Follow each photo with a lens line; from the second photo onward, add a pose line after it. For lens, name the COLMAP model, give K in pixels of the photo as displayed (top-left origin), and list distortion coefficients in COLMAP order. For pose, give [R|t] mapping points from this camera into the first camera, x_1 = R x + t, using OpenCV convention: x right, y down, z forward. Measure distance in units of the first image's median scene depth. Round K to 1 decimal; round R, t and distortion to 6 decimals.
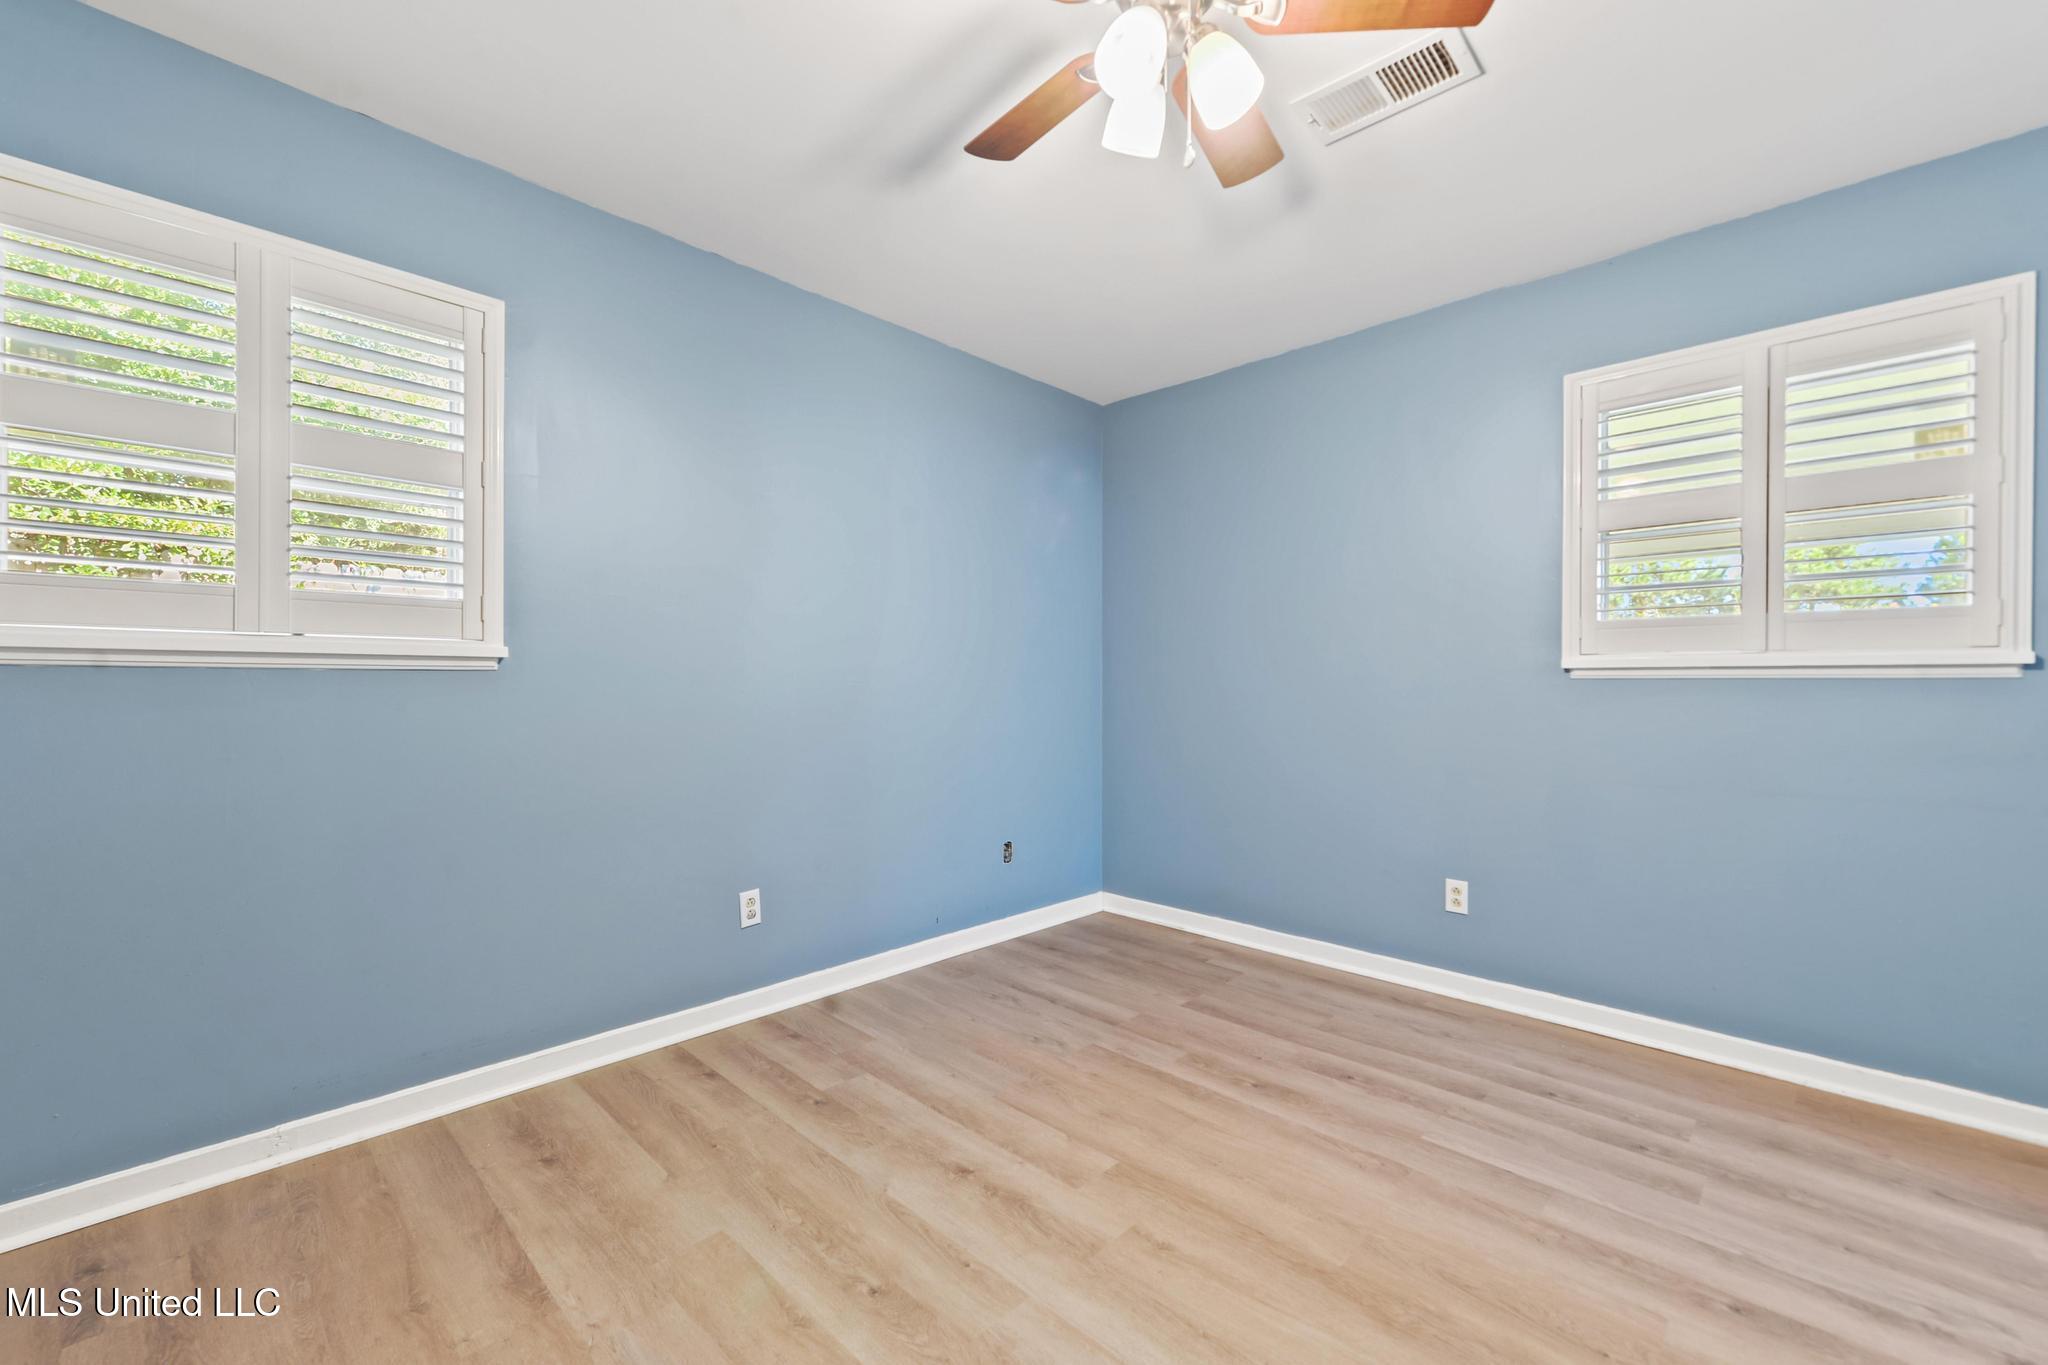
lens RADIAL K [[818.9, 0, 1024.0], [0, 818.9, 682.5], [0, 0, 1]] dist [0.000089, -0.000027]
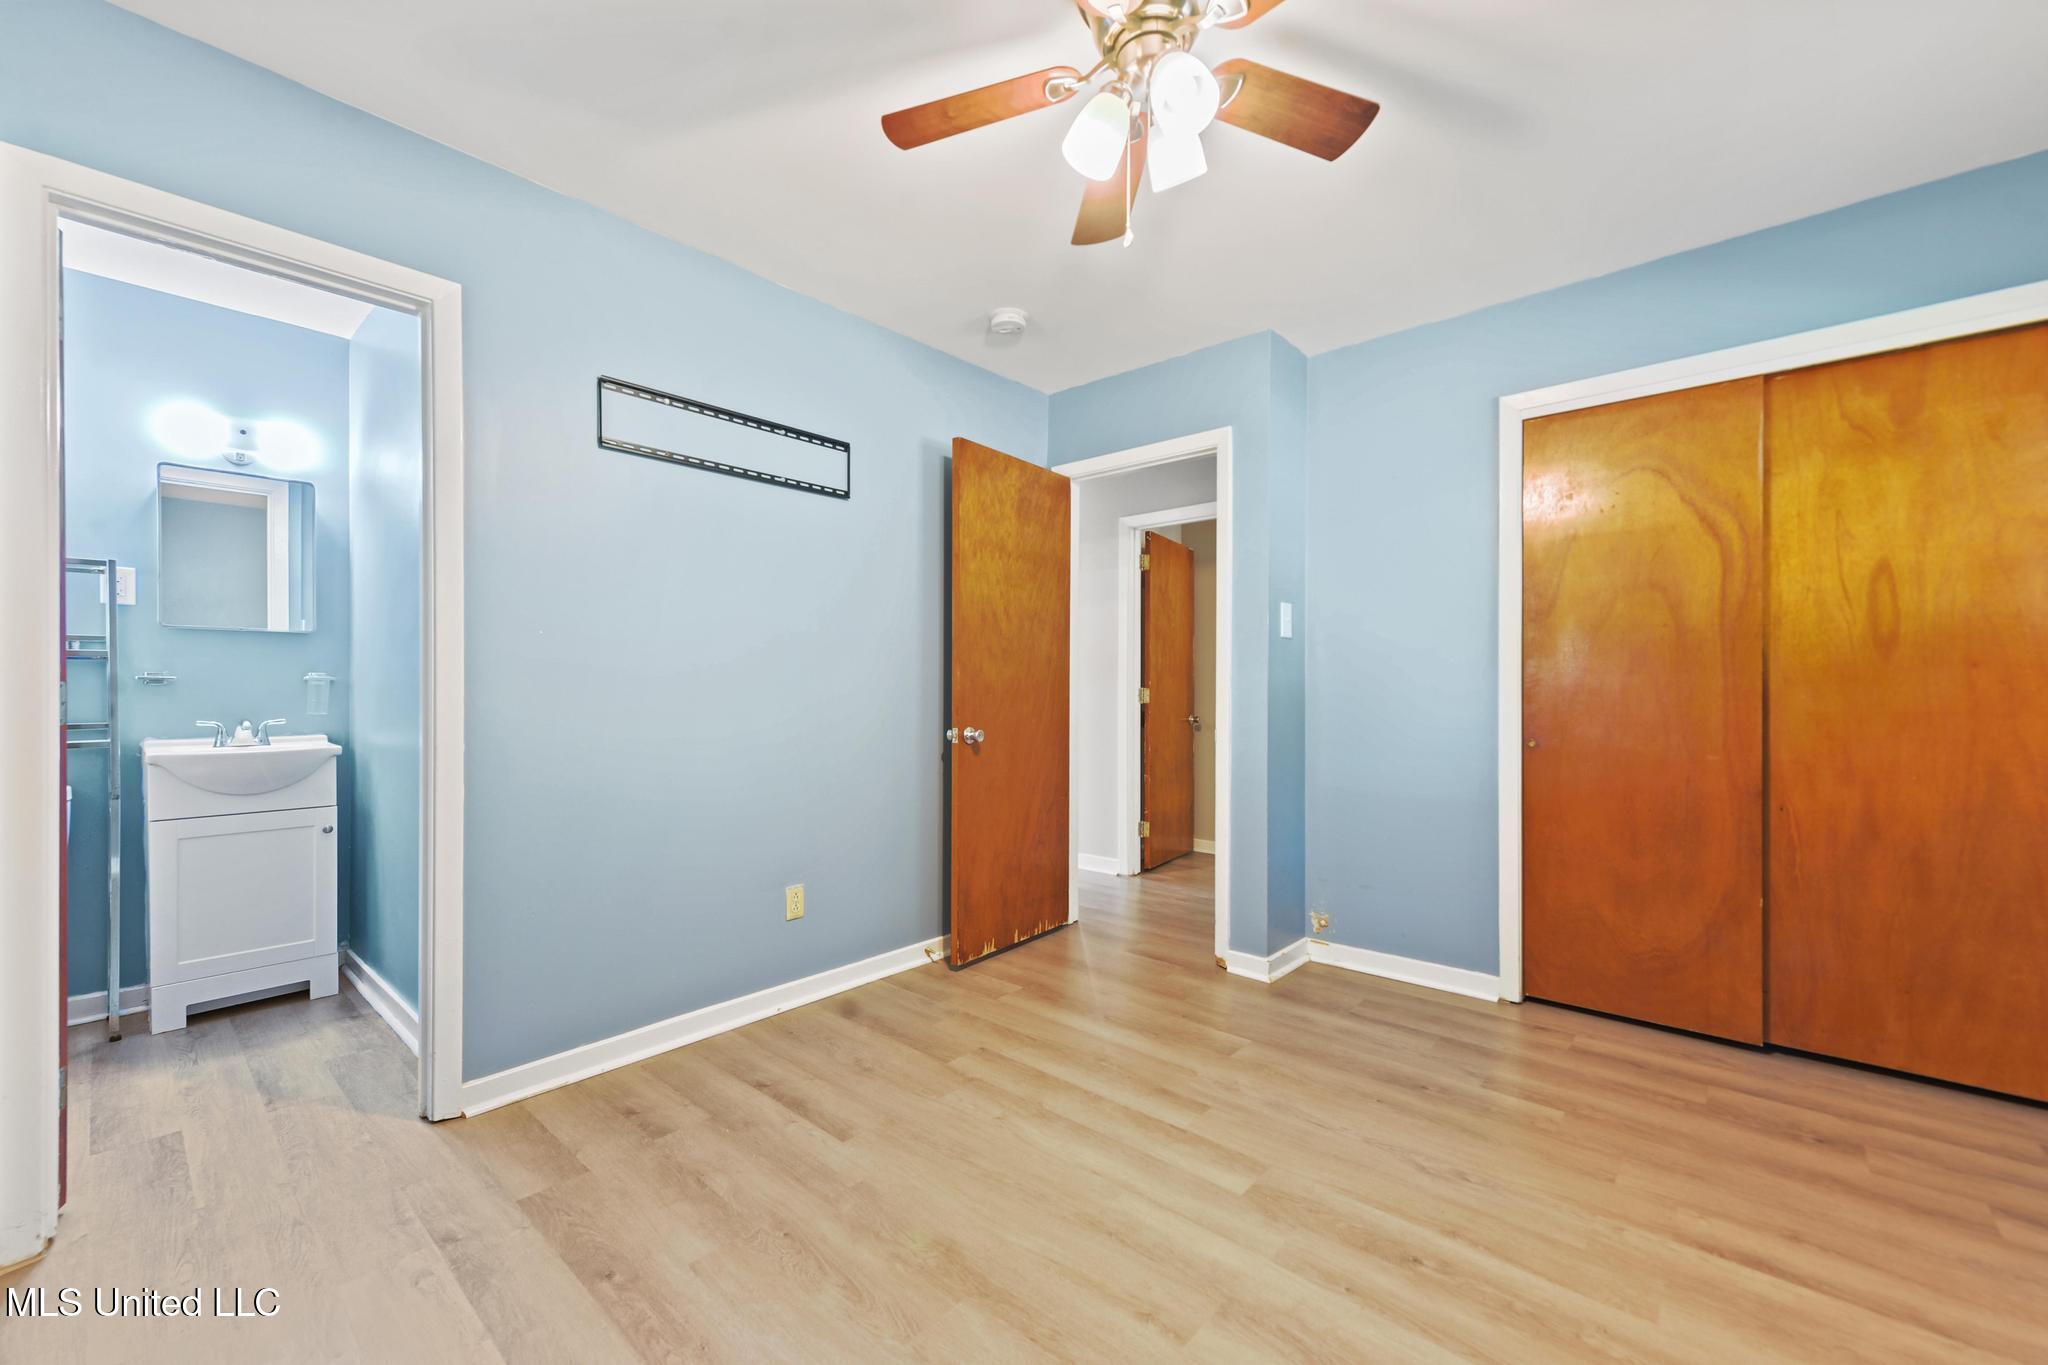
lens RADIAL K [[818.9, 0, 1024.0], [0, 818.9, 682.5], [0, 0, 1]] dist [0.000089, -0.000027]
pose [[-0.999388, -0.005843, -0.034479, 0.357591], [-0.005694, 0.999974, -0.004423, 0.000406], [0.034504, -0.004224, -0.999396, 1.994174]]
